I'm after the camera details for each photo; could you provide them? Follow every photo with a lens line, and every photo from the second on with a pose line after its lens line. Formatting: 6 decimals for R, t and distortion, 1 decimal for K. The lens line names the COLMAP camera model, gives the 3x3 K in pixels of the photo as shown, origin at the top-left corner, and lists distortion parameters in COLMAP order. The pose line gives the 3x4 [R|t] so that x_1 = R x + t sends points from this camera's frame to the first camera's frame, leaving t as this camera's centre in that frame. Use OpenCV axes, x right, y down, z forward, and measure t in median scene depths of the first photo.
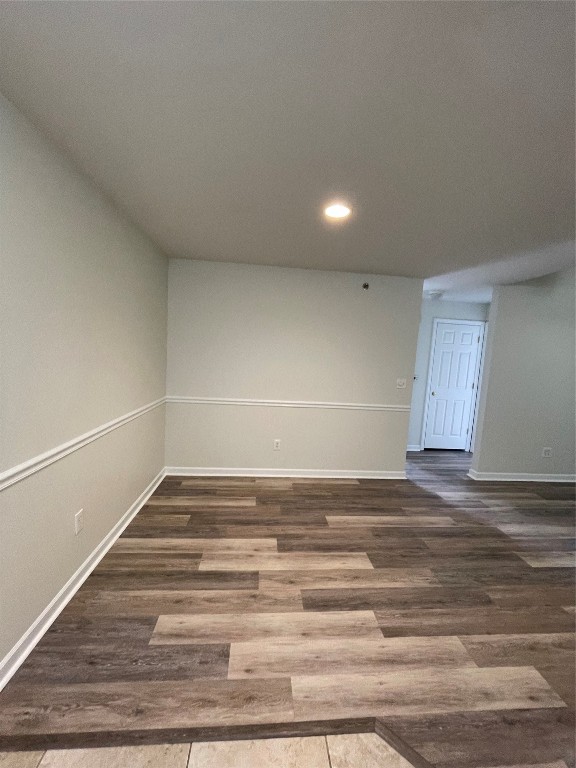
lens RADIAL K [[313.7, 0, 288.0], [0, 313.7, 384.0], [0, 0, 1]] dist [-0.000824, -0.000493]
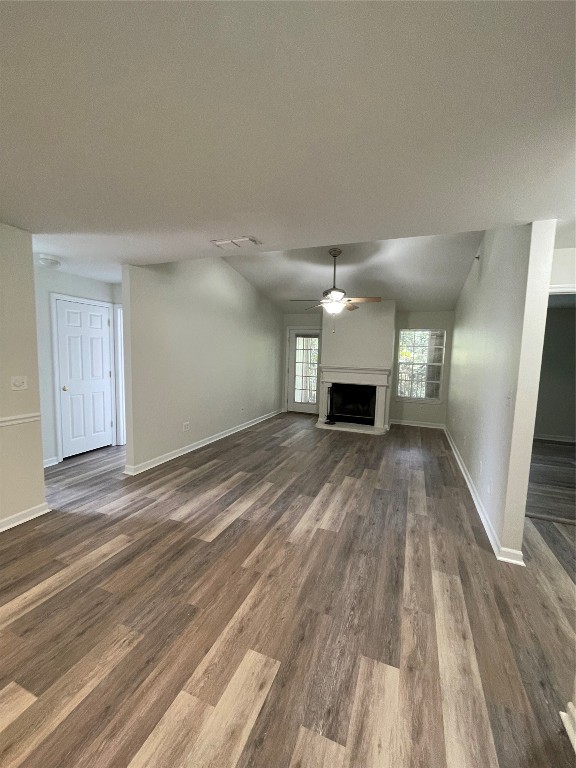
lens RADIAL K [[313.7, 0, 288.0], [0, 313.7, 384.0], [0, 0, 1]] dist [-0.000824, -0.000493]
pose [[0.455443, -0.130253, 0.880685, 0.026358], [0.087509, 0.990998, 0.101314, -0.017401], [-0.885954, 0.030925, 0.462742, 0.172591]]
